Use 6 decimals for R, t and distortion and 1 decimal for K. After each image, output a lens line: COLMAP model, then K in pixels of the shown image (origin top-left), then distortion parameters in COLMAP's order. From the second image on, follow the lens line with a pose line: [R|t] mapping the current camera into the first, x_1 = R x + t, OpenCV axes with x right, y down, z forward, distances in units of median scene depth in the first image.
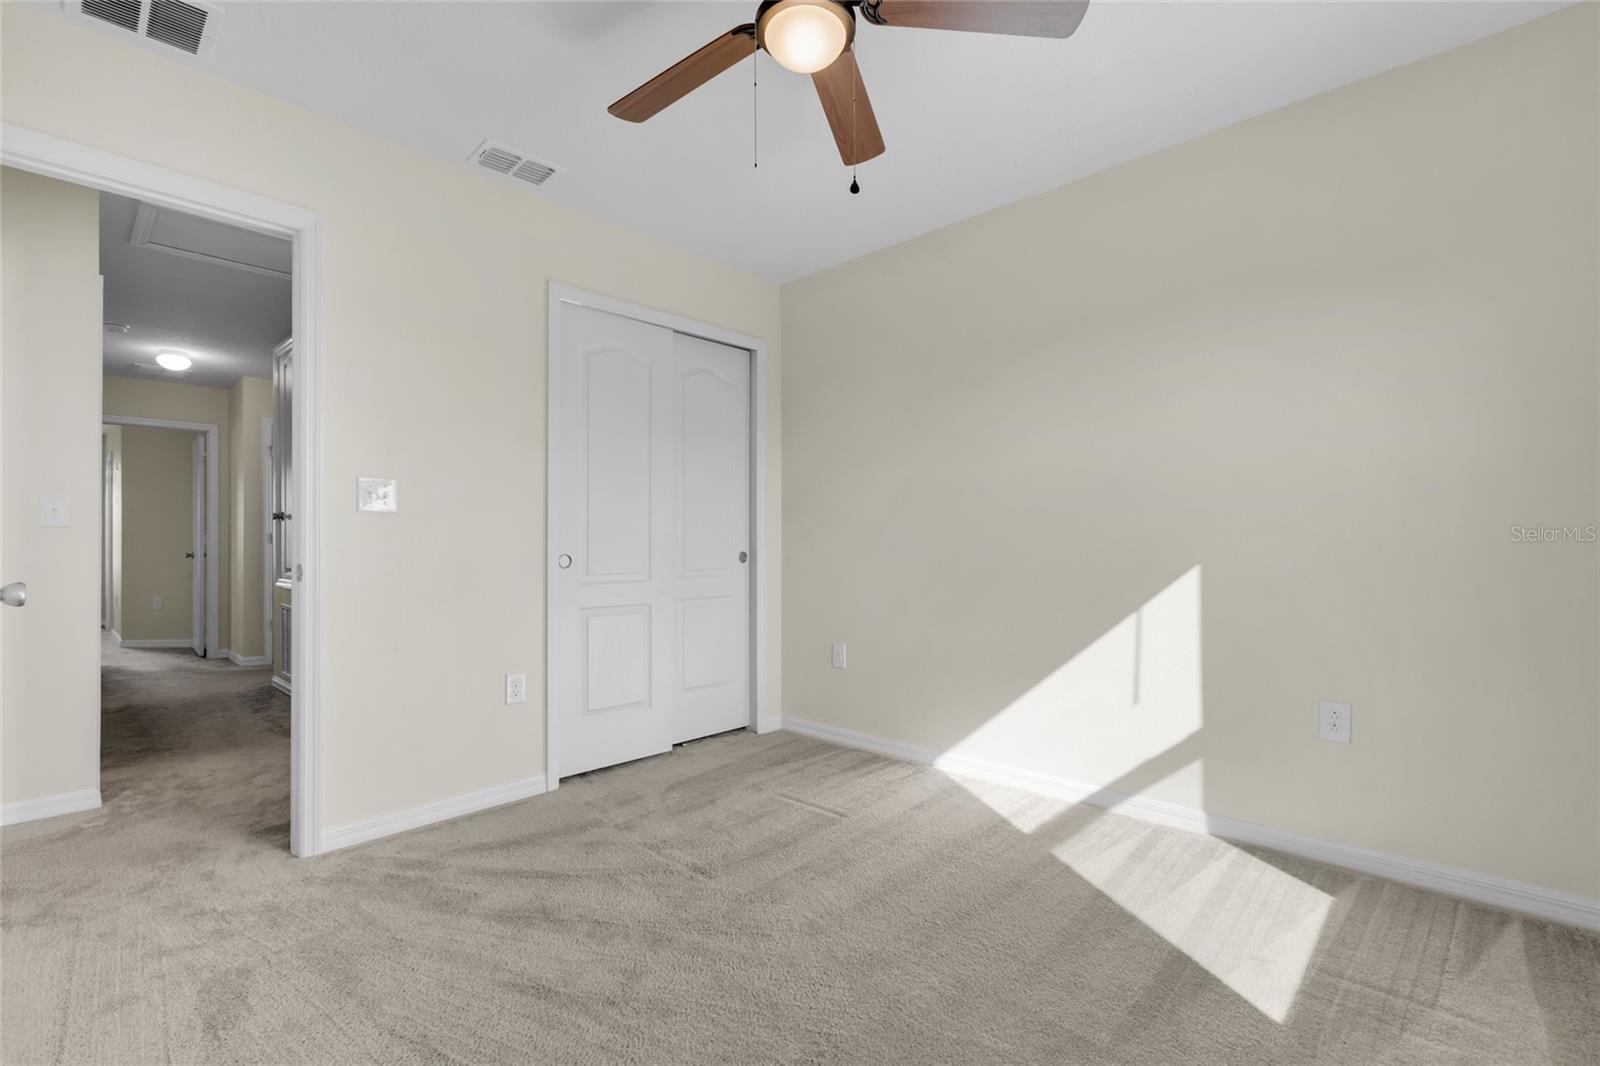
lens RADIAL K [[710.7, 0, 789.7], [0, 710.7, 529.8], [0, 0, 1]] dist [0.000988, 0.000232]
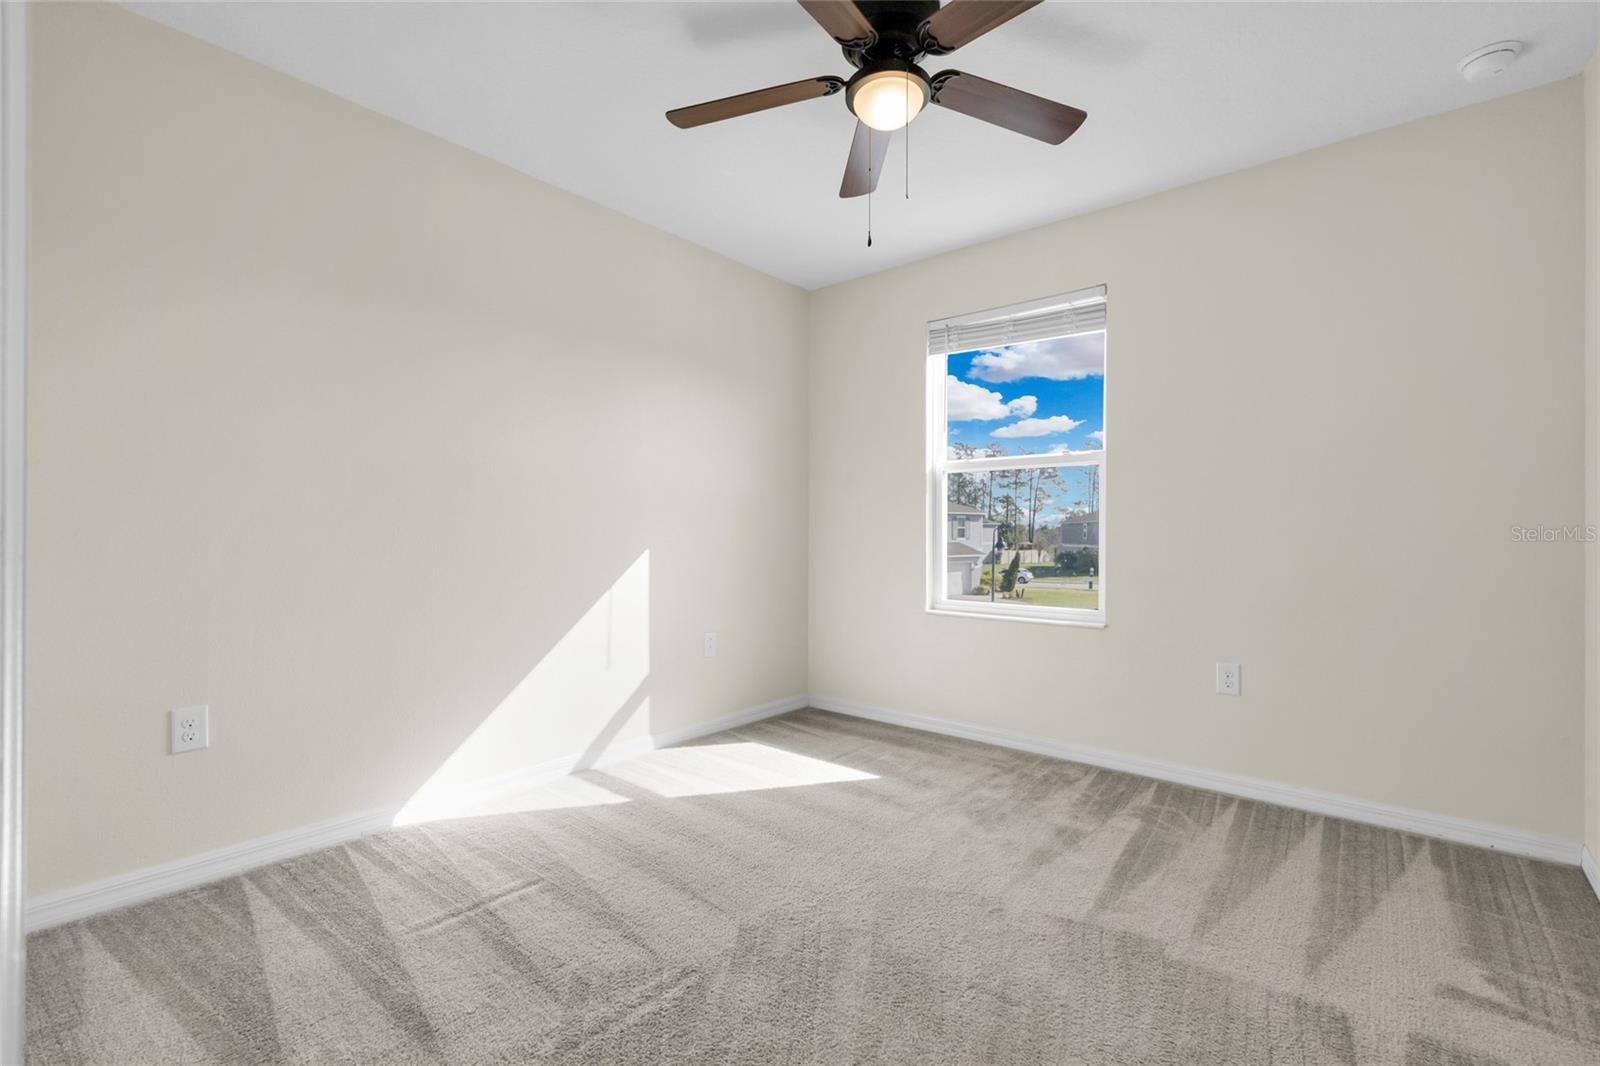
lens RADIAL K [[710.7, 0, 789.7], [0, 710.7, 529.8], [0, 0, 1]] dist [0.000988, 0.000232]
pose [[-0.073488, 0.005149, 0.997283, -0.754260], [-0.032449, 0.999445, -0.007552, 0.016944], [-0.996768, -0.032916, -0.073280, 0.847424]]
